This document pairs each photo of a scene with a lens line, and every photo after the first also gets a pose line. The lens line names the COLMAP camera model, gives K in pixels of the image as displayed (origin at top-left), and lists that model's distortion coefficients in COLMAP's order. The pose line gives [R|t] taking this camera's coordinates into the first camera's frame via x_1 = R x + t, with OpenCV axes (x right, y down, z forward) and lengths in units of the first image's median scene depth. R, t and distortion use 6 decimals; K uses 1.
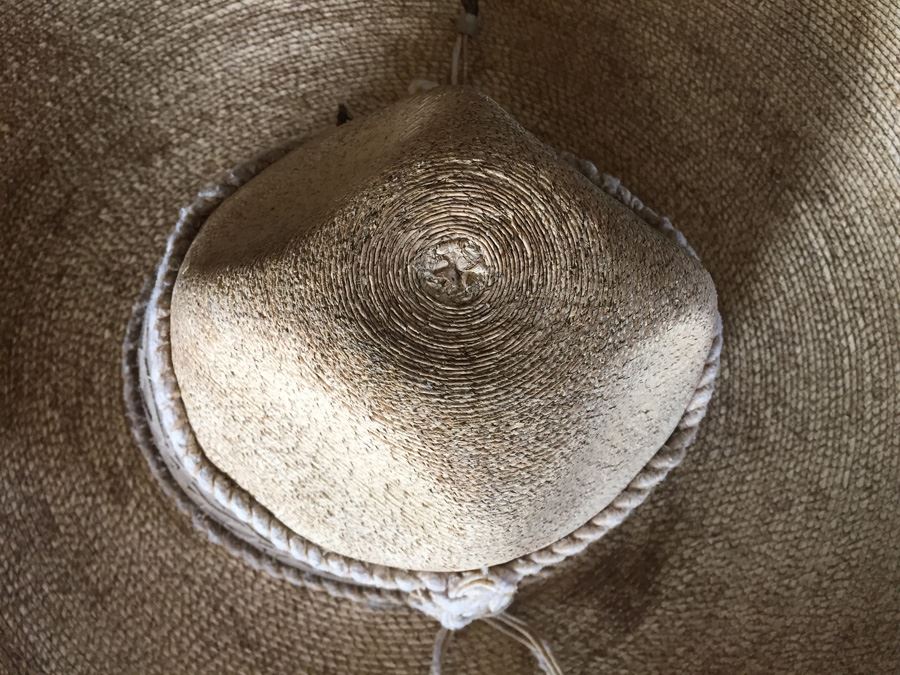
lens RADIAL K [[792.1, 0, 448.3], [0, 792.1, 337.1], [0, 0, 1]] dist [0.098492, -0.168318]
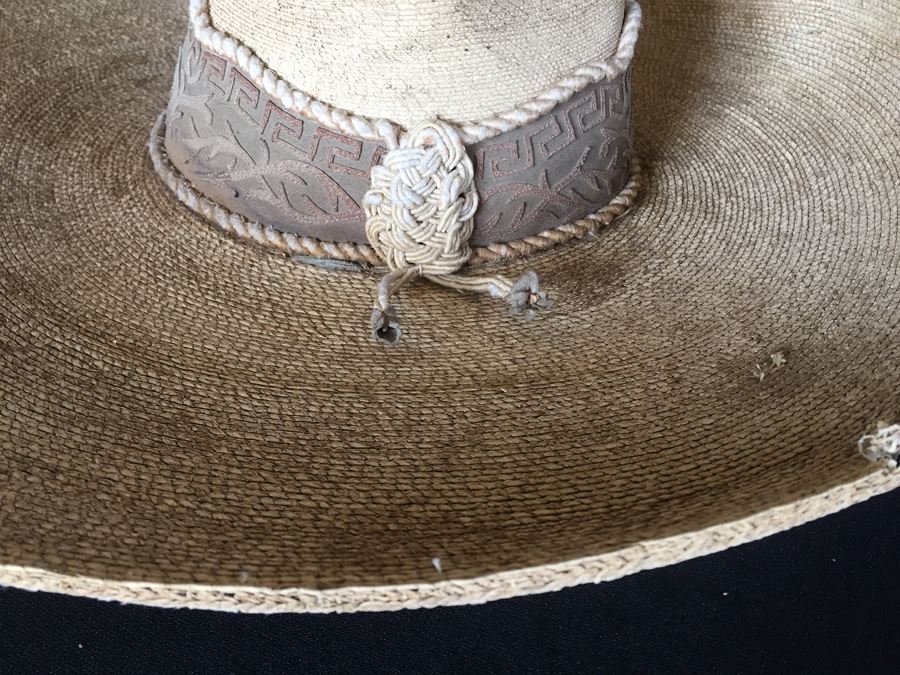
lens RADIAL K [[792.1, 0, 448.3], [0, 792.1, 337.1], [0, 0, 1]] dist [0.098492, -0.168318]
pose [[0.996283, 0.027503, -0.081637, 0.137026], [-0.073993, 0.758495, -0.647465, 1.030519], [0.044113, 0.651099, 0.757710, 0.316979]]
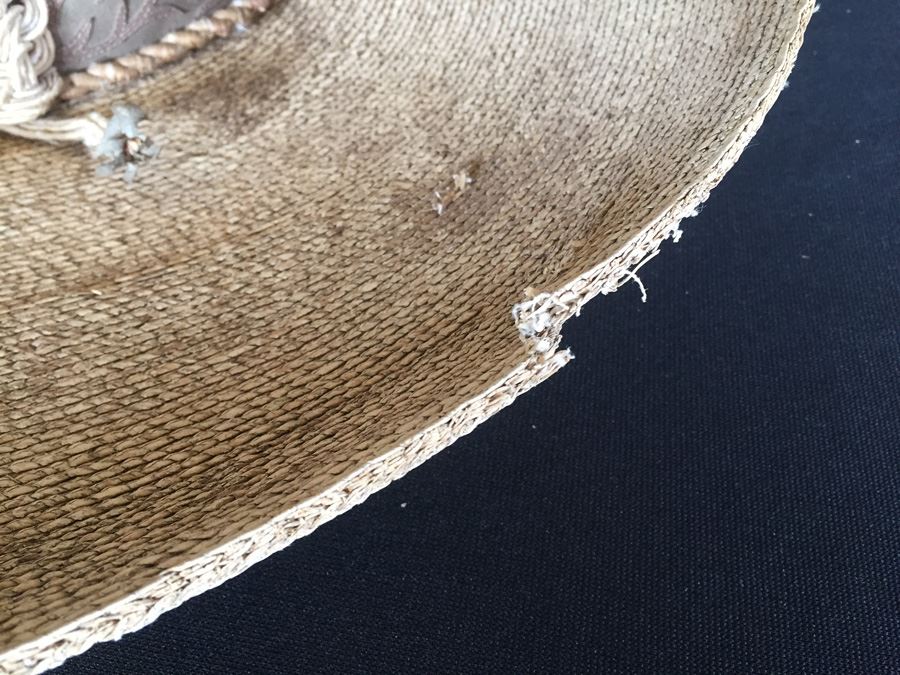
lens RADIAL K [[792.1, 0, 448.3], [0, 792.1, 337.1], [0, 0, 1]] dist [0.098492, -0.168318]
pose [[0.983666, -0.156193, 0.089470, 0.319285], [0.179285, 0.894493, -0.409561, 0.865760], [-0.016060, 0.418912, 0.907885, 0.438899]]
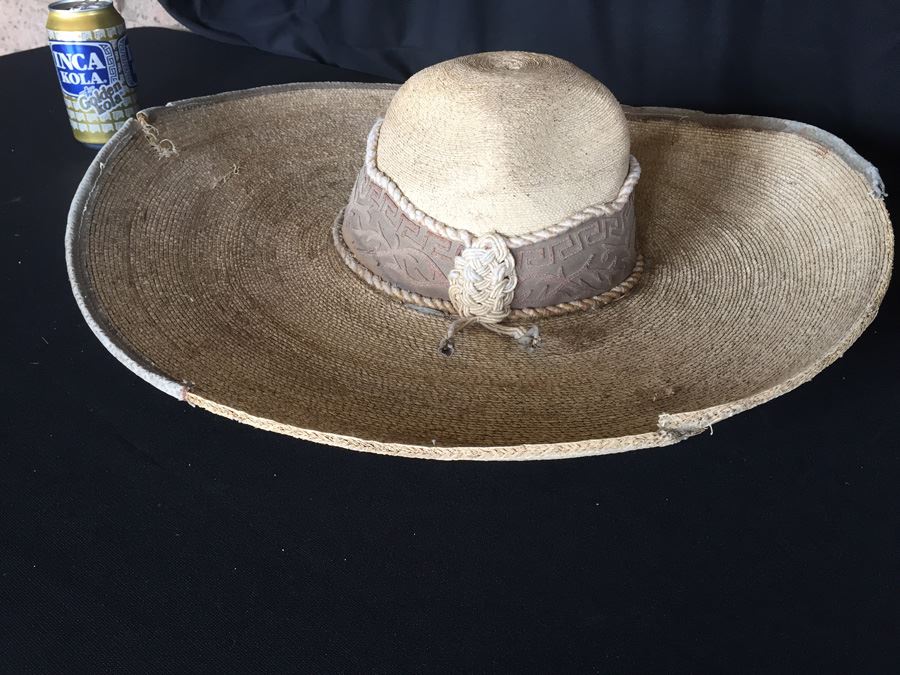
lens RADIAL K [[792.1, 0, 448.3], [0, 792.1, 337.1], [0, 0, 1]] dist [0.098492, -0.168318]
pose [[0.957253, 0.126528, -0.260111, 0.385816], [-0.273230, 0.690675, -0.669562, 1.460007], [0.094933, 0.712010, 0.695722, -0.100687]]
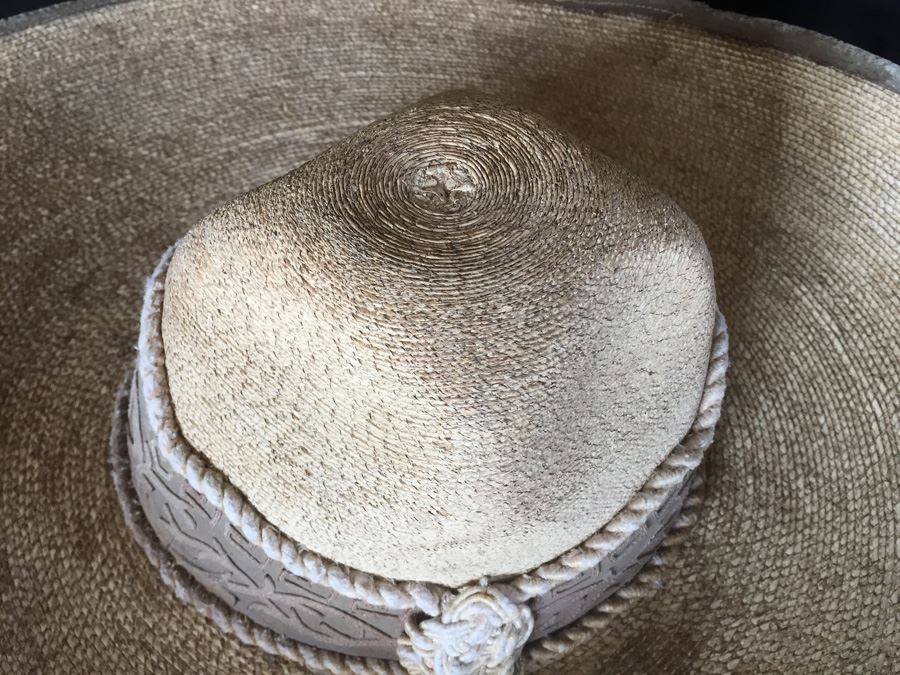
lens RADIAL K [[792.1, 0, 448.3], [0, 792.1, 337.1], [0, 0, 1]] dist [0.098492, -0.168318]
pose [[0.999390, -0.004344, -0.034646, 0.032658], [-0.009450, 0.921552, -0.388140, 0.325186], [0.033614, 0.388231, 0.920949, 0.083846]]
